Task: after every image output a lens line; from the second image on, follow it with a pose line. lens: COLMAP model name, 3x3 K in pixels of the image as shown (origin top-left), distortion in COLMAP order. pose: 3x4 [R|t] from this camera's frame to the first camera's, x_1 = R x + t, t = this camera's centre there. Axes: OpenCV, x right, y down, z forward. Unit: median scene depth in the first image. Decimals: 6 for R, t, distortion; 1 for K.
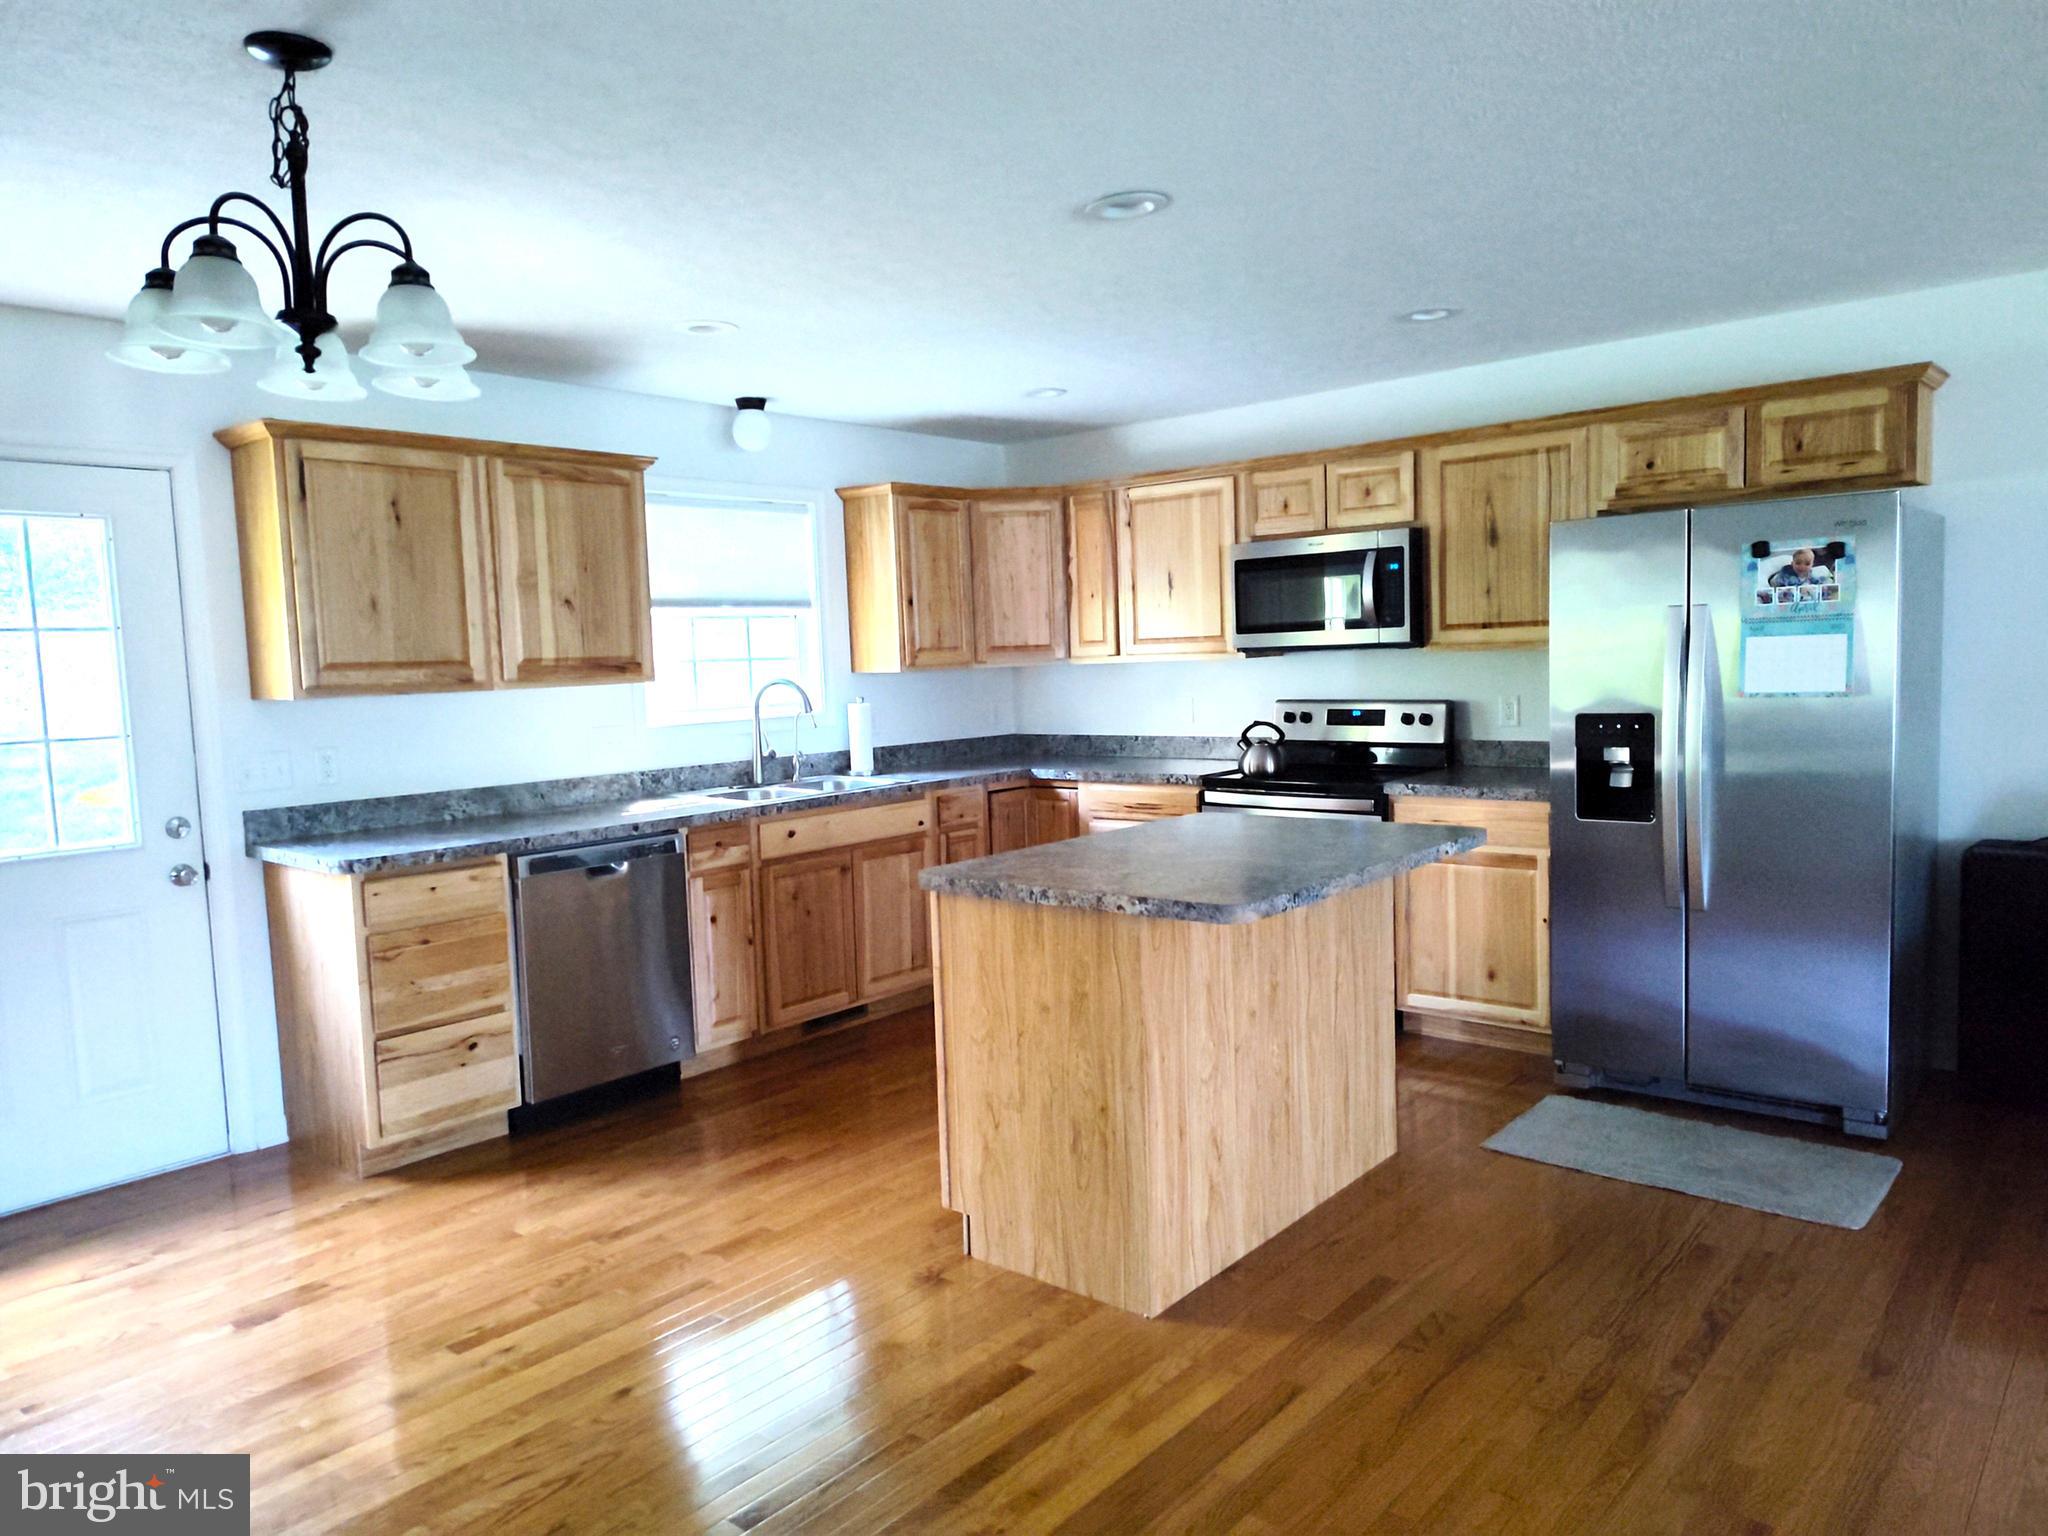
lens RADIAL K [[1397.9, 0, 1024.0], [0, 1397.9, 768.0], [0, 0, 1]] dist [0.019591, -0.002082]
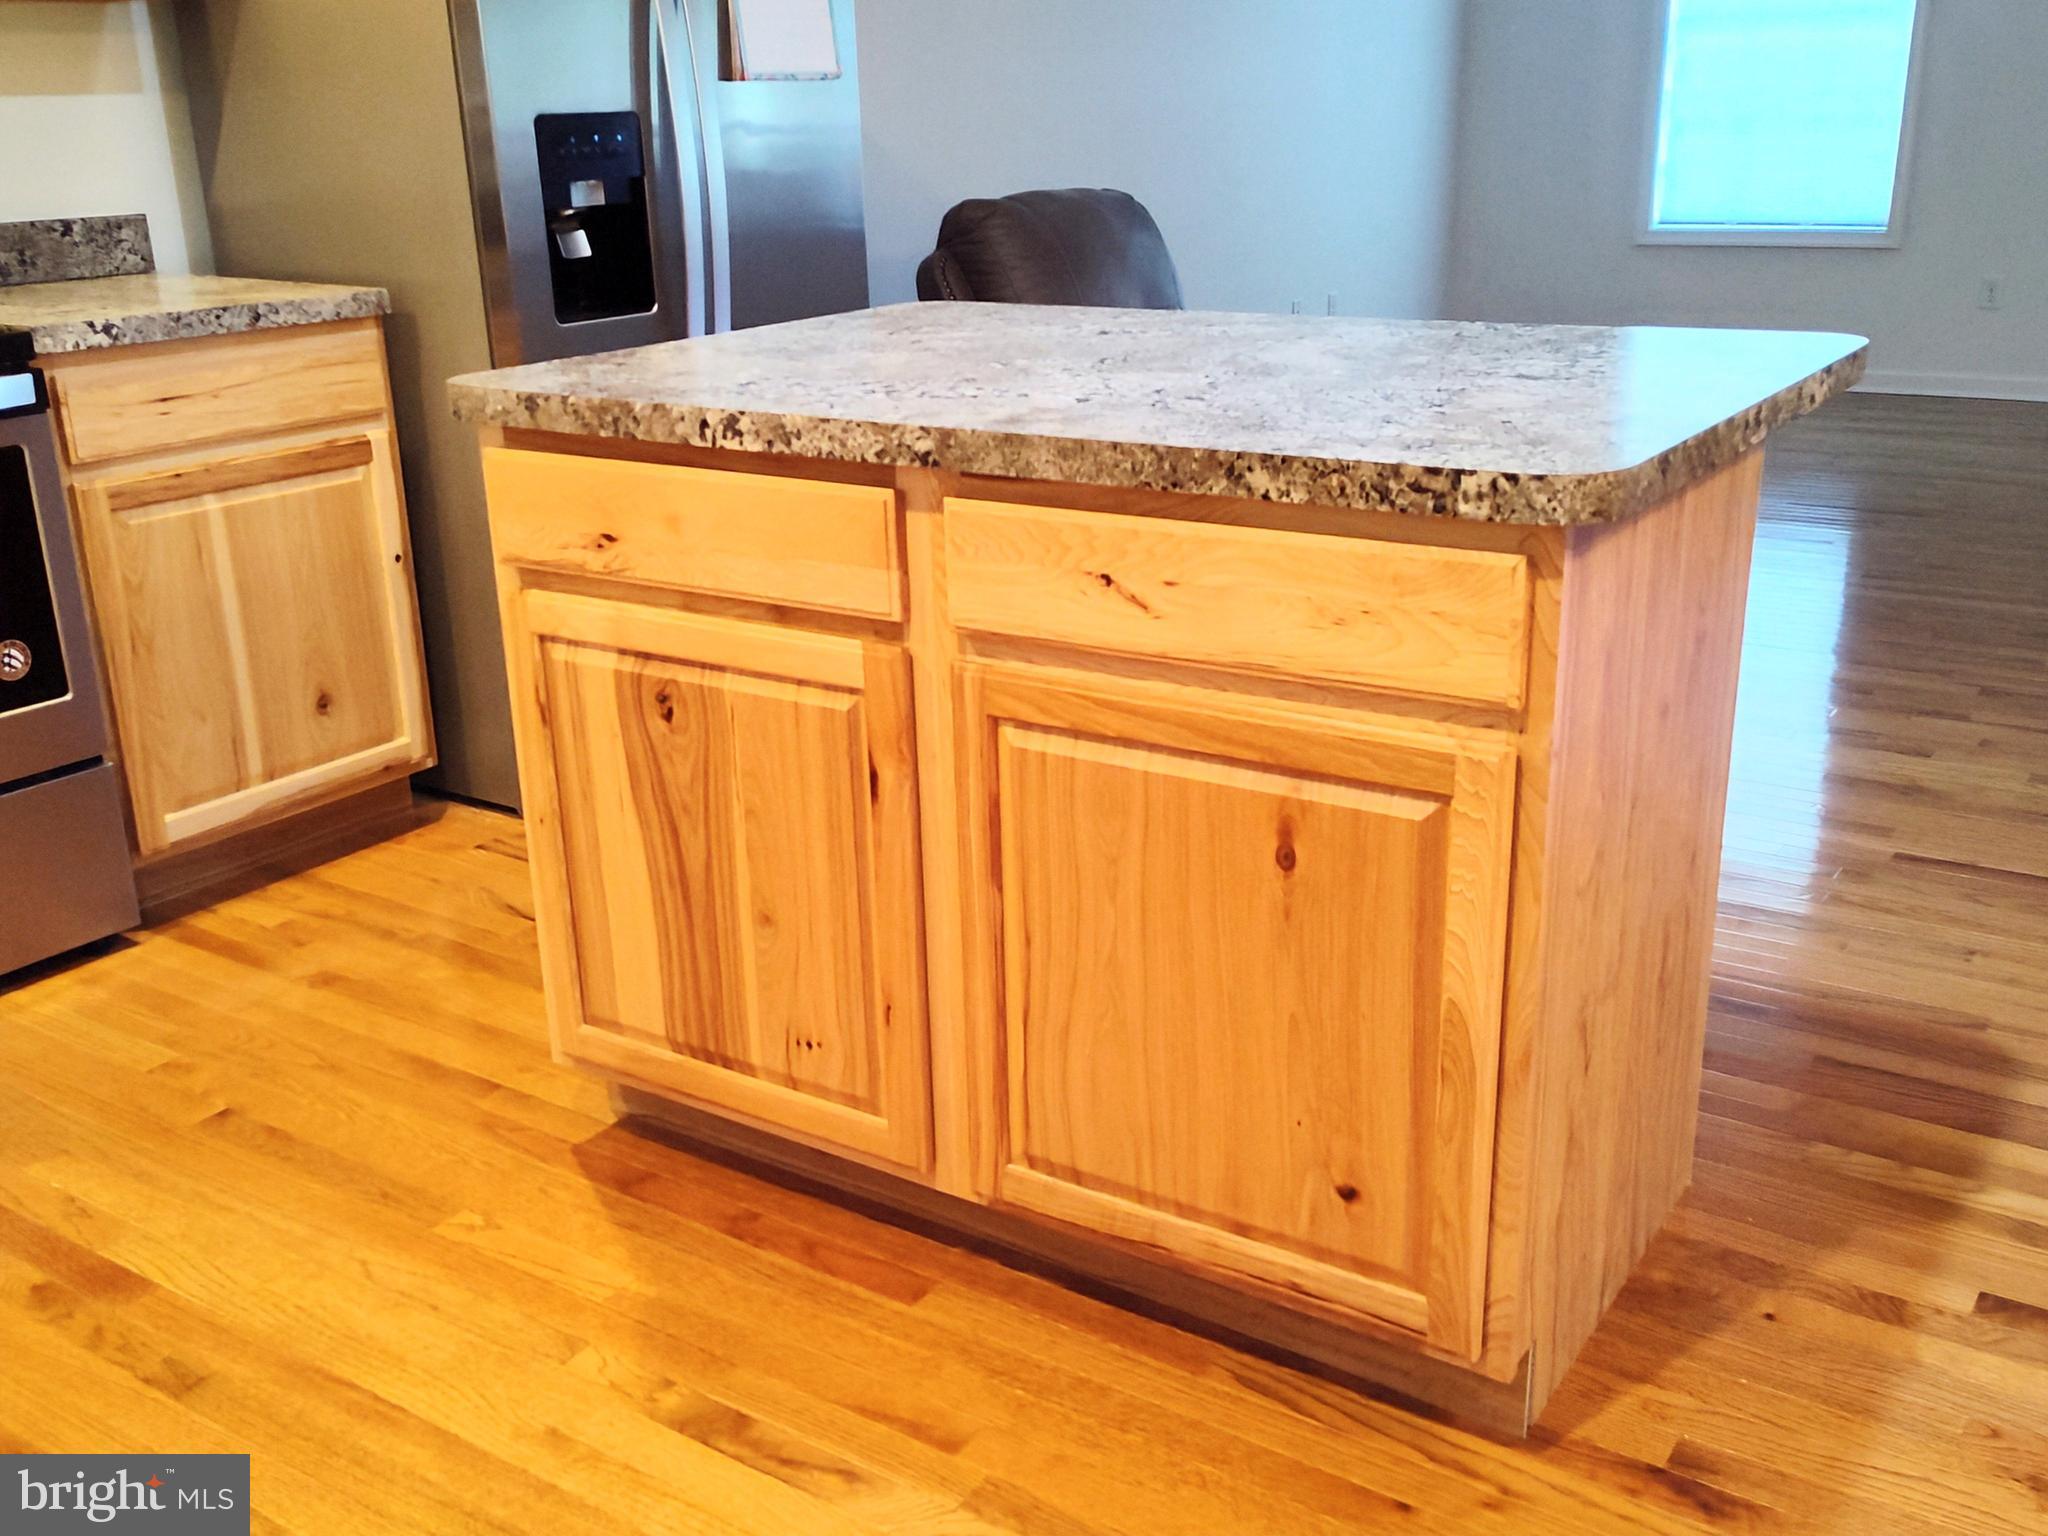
lens RADIAL K [[1979.6, 0, 1024.0], [0, 1979.6, 768.0], [0, 0, 1]] dist [0.047415, -0.024883]
pose [[-0.116451, -0.283225, 0.951957, -0.438576], [0.111325, 0.948716, 0.295879, -0.009036], [-0.986938, 0.140432, -0.078949, 1.009497]]
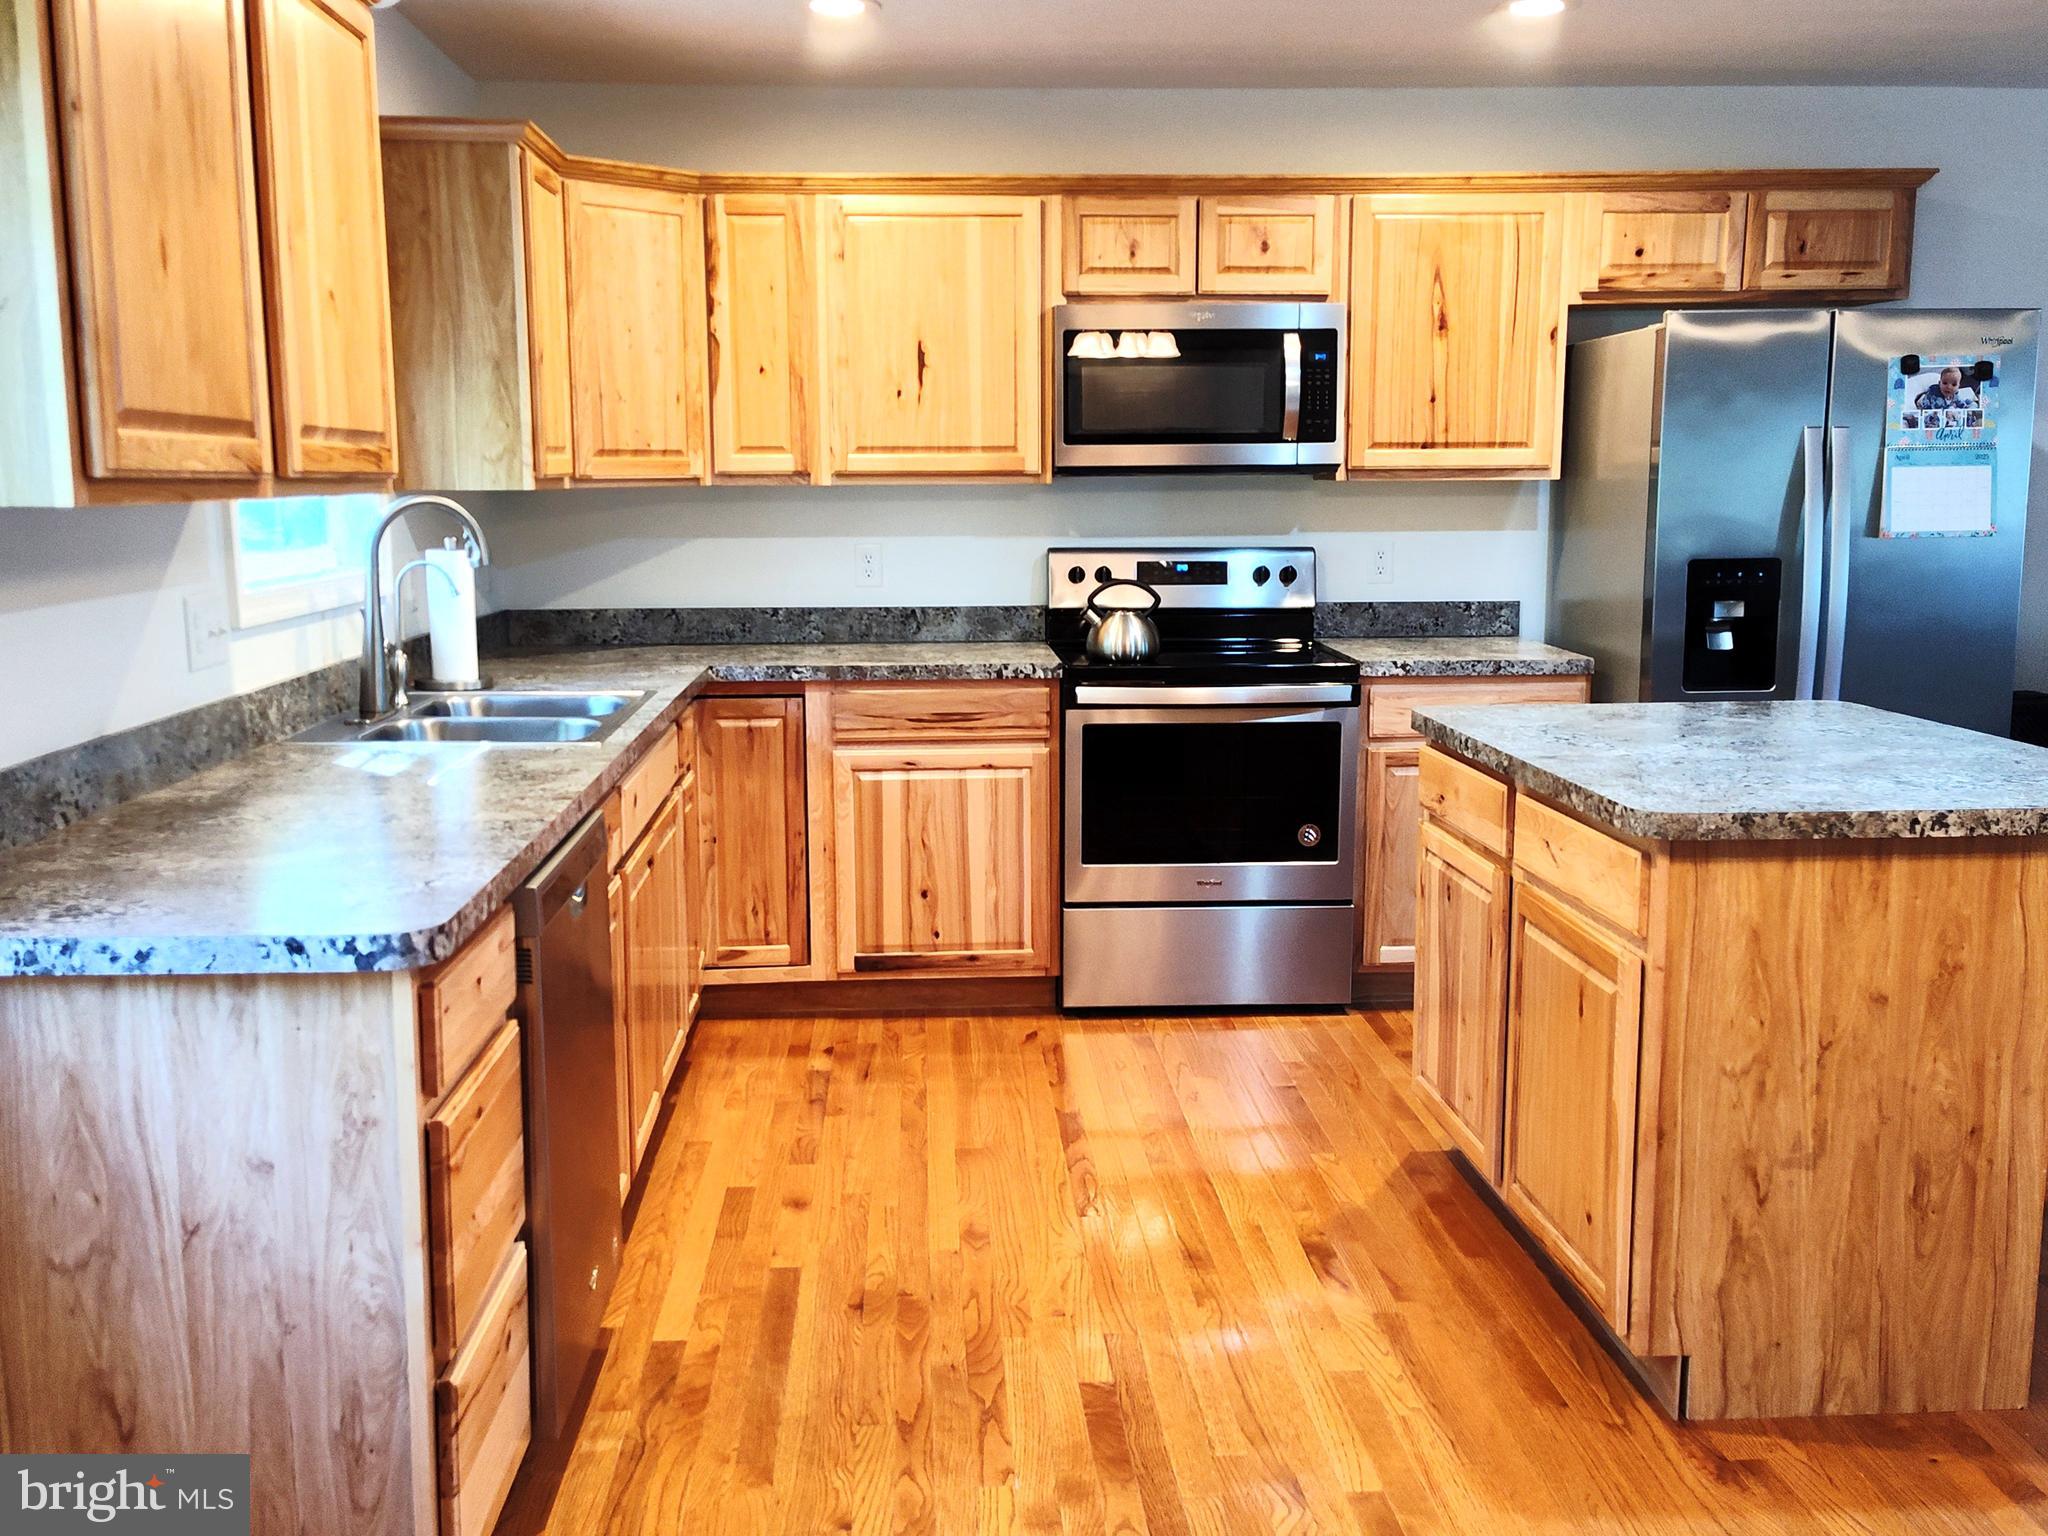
lens RADIAL K [[1979.6, 0, 1024.0], [0, 1979.6, 768.0], [0, 0, 1]] dist [0.047415, -0.024883]
pose [[0.716387, -0.071732, 0.694006, -0.736826], [0.037979, 0.997235, 0.063869, -0.007914], [-0.696669, -0.019398, 0.717130, 0.499282]]
